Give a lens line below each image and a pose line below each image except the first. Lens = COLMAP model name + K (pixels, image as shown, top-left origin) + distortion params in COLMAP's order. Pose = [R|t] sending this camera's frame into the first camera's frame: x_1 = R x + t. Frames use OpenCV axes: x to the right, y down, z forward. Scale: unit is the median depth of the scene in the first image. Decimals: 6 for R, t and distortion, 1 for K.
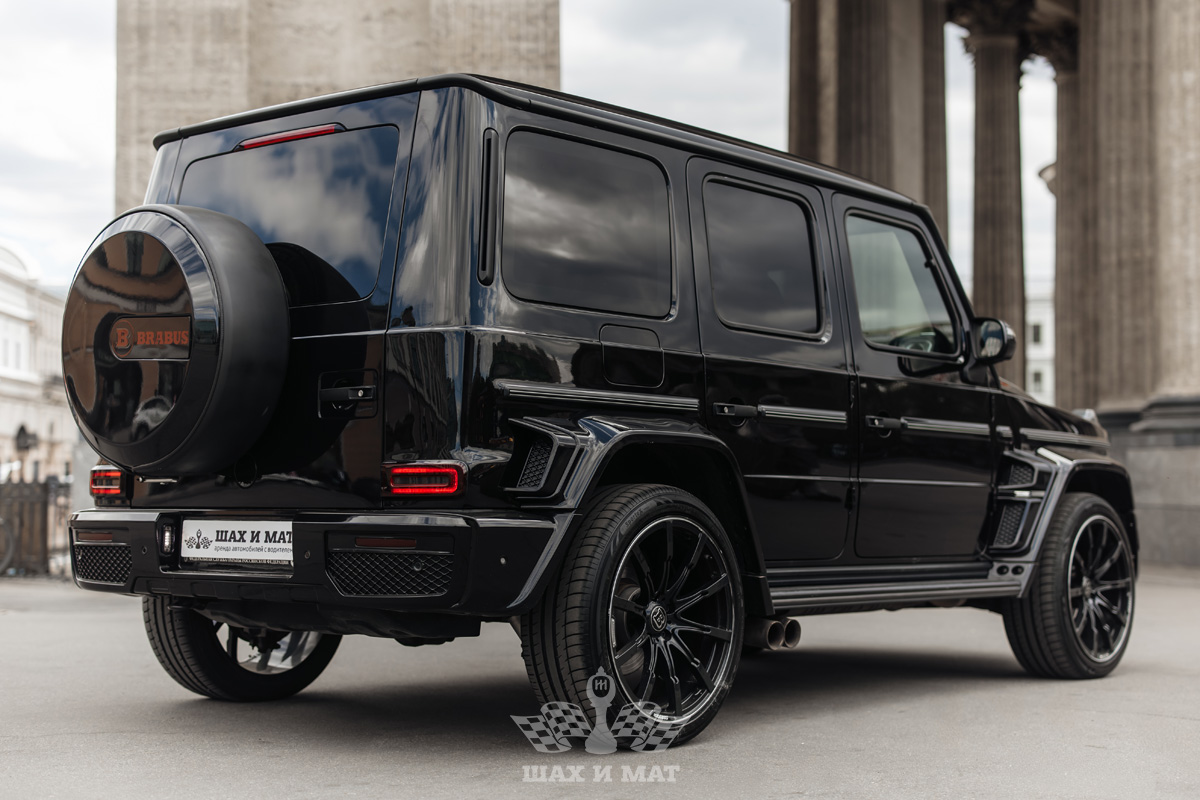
lens RADIAL K [[1808.5, 0, 537.0], [0, 1808.5, 402.2], [0, 0, 1]] dist [0.032483, 0.043680]
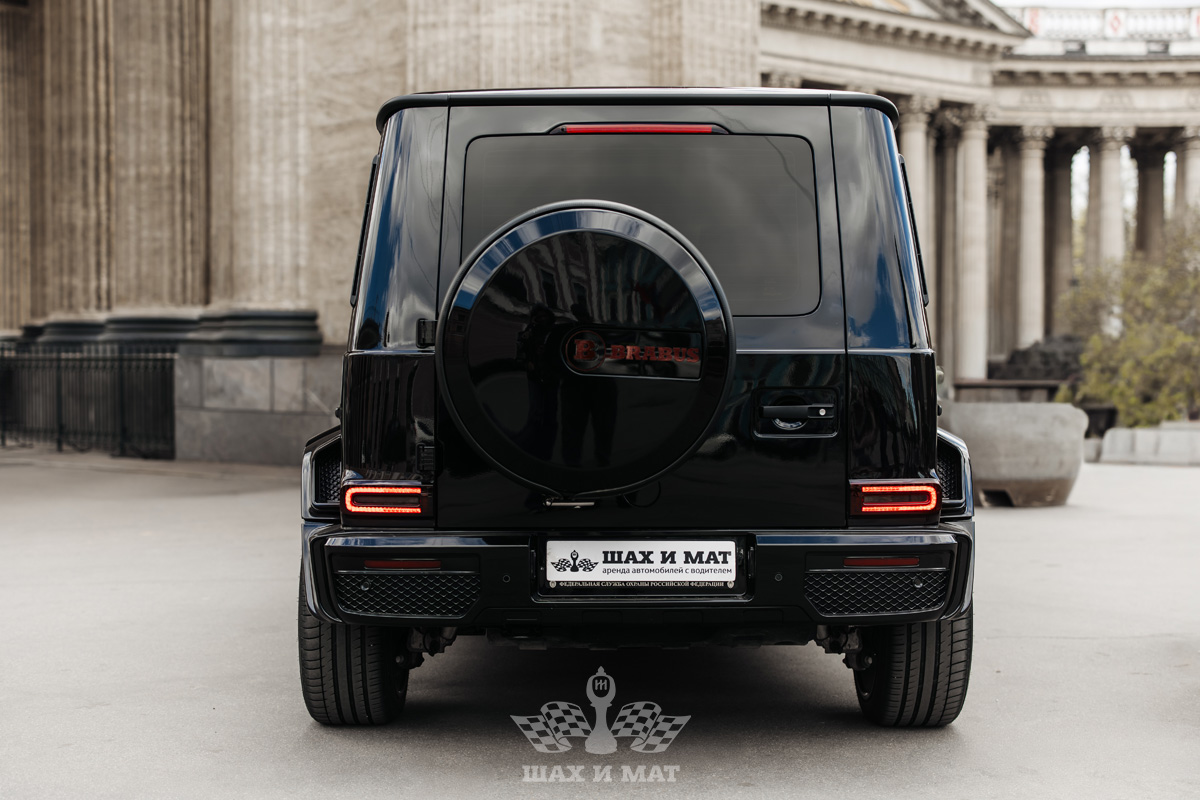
lens RADIAL K [[1718.1, 0, 600.0], [0, 1718.1, 400.0], [0, 0, 1]] dist [0.003035, -0.058327]
pose [[0.764262, -0.009115, 0.644841, -0.754884], [-0.032924, 0.998045, 0.053129, -0.054624], [-0.644065, -0.061835, 0.762468, 0.332518]]
